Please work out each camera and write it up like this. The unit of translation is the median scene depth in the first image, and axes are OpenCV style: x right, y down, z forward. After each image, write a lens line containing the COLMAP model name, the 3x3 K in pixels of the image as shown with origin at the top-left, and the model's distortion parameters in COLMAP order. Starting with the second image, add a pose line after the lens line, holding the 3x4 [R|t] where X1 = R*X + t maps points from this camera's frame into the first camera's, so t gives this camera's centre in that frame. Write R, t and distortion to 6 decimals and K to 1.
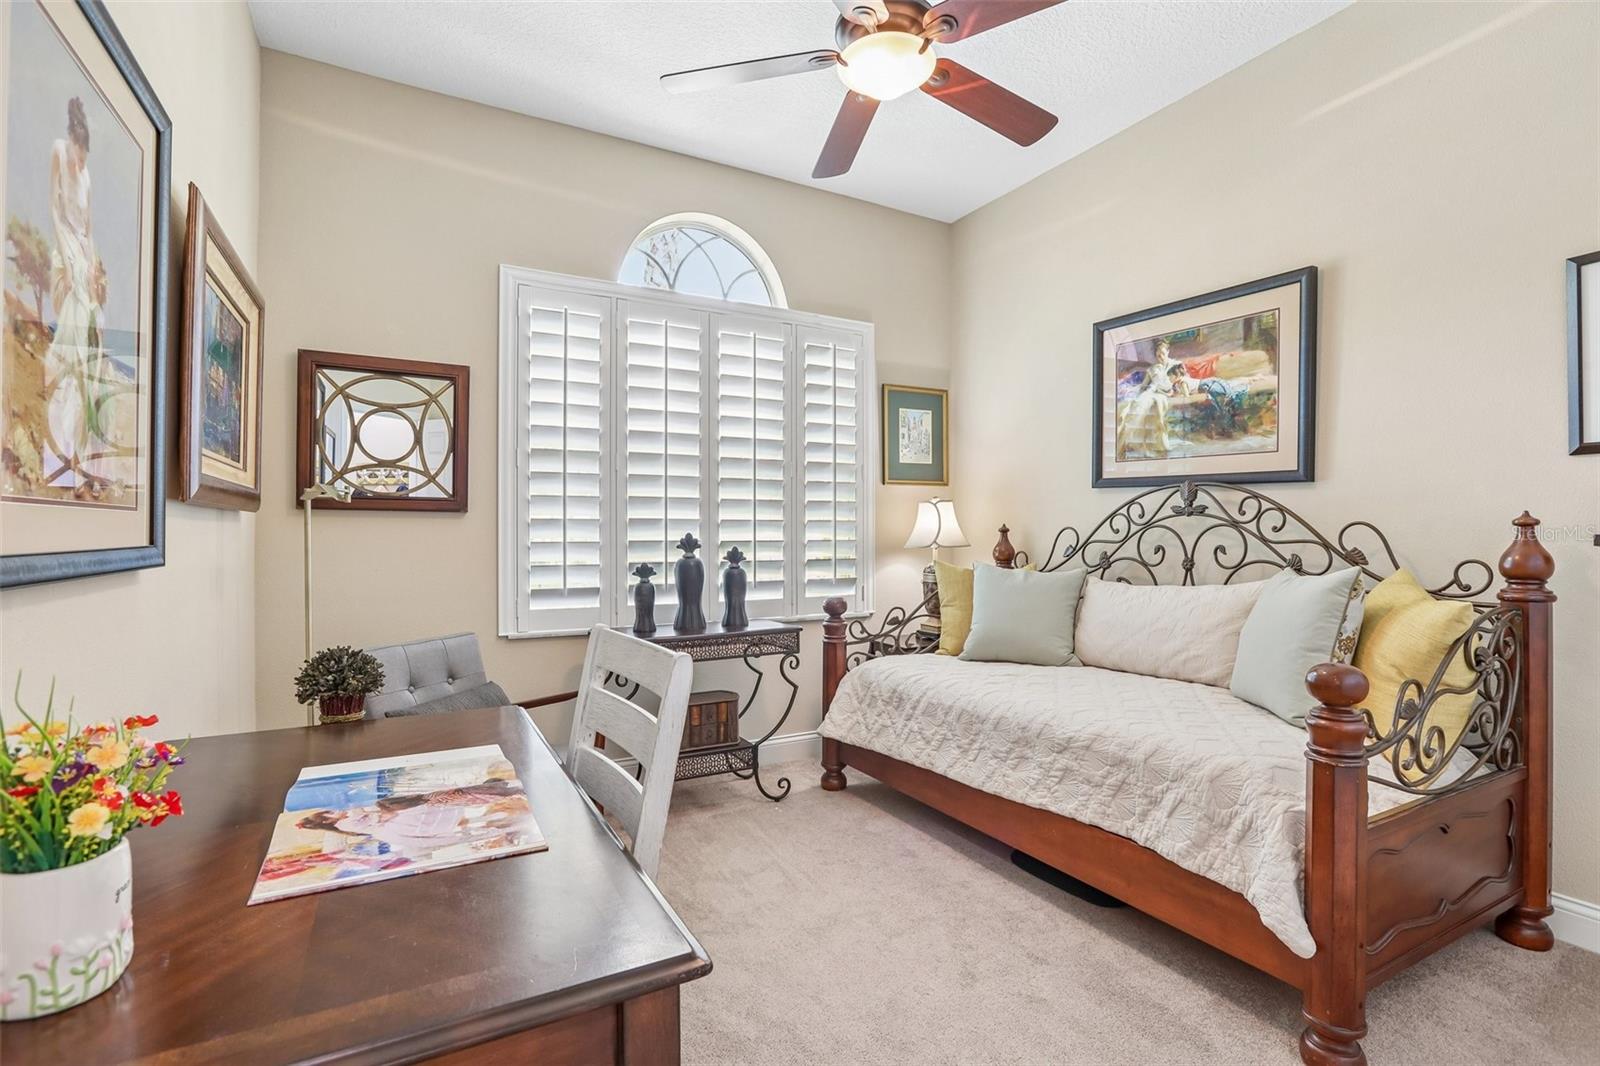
lens RADIAL K [[732.9, 0, 797.2], [0, 732.9, 532.1], [0, 0, 1]] dist [-0.049449, 0.016973]
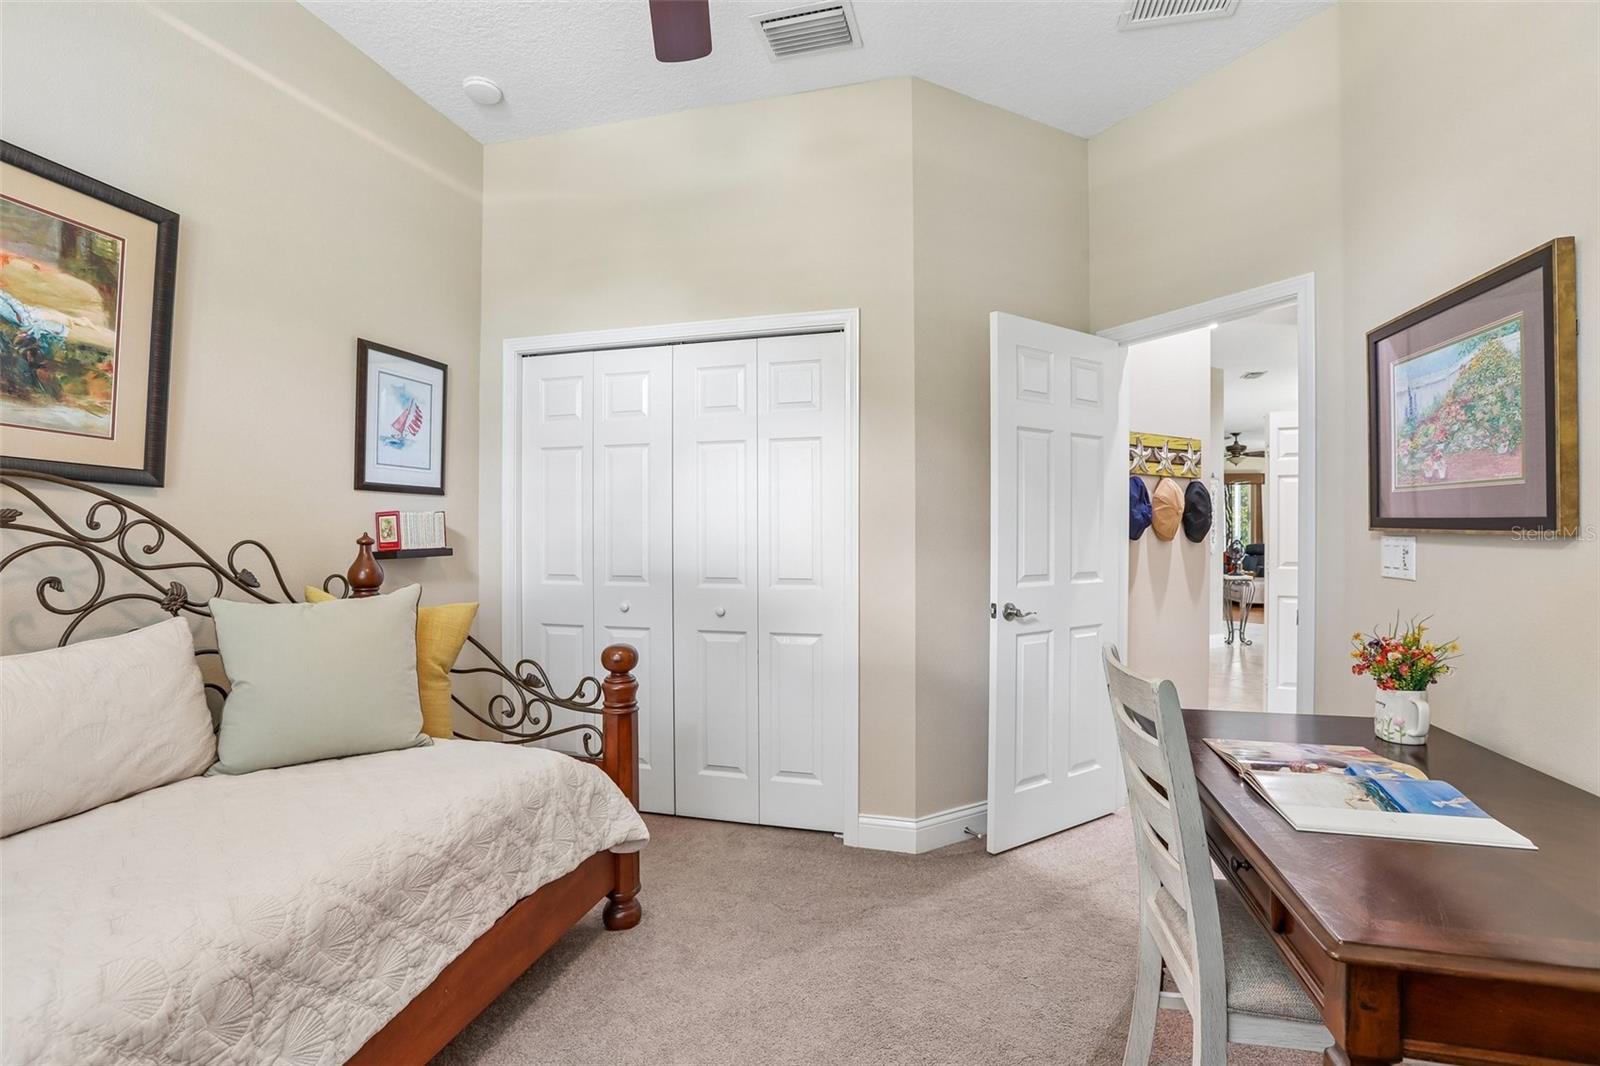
lens RADIAL K [[732.9, 0, 798.3], [0, 732.9, 531.2], [0, 0, 1]] dist [-0.049449, 0.016973]
pose [[-0.720793, 0.003137, 0.693143, -0.297176], [-0.002028, 0.999976, -0.006634, -0.018746], [-0.693147, -0.006187, -0.720770, 1.033081]]
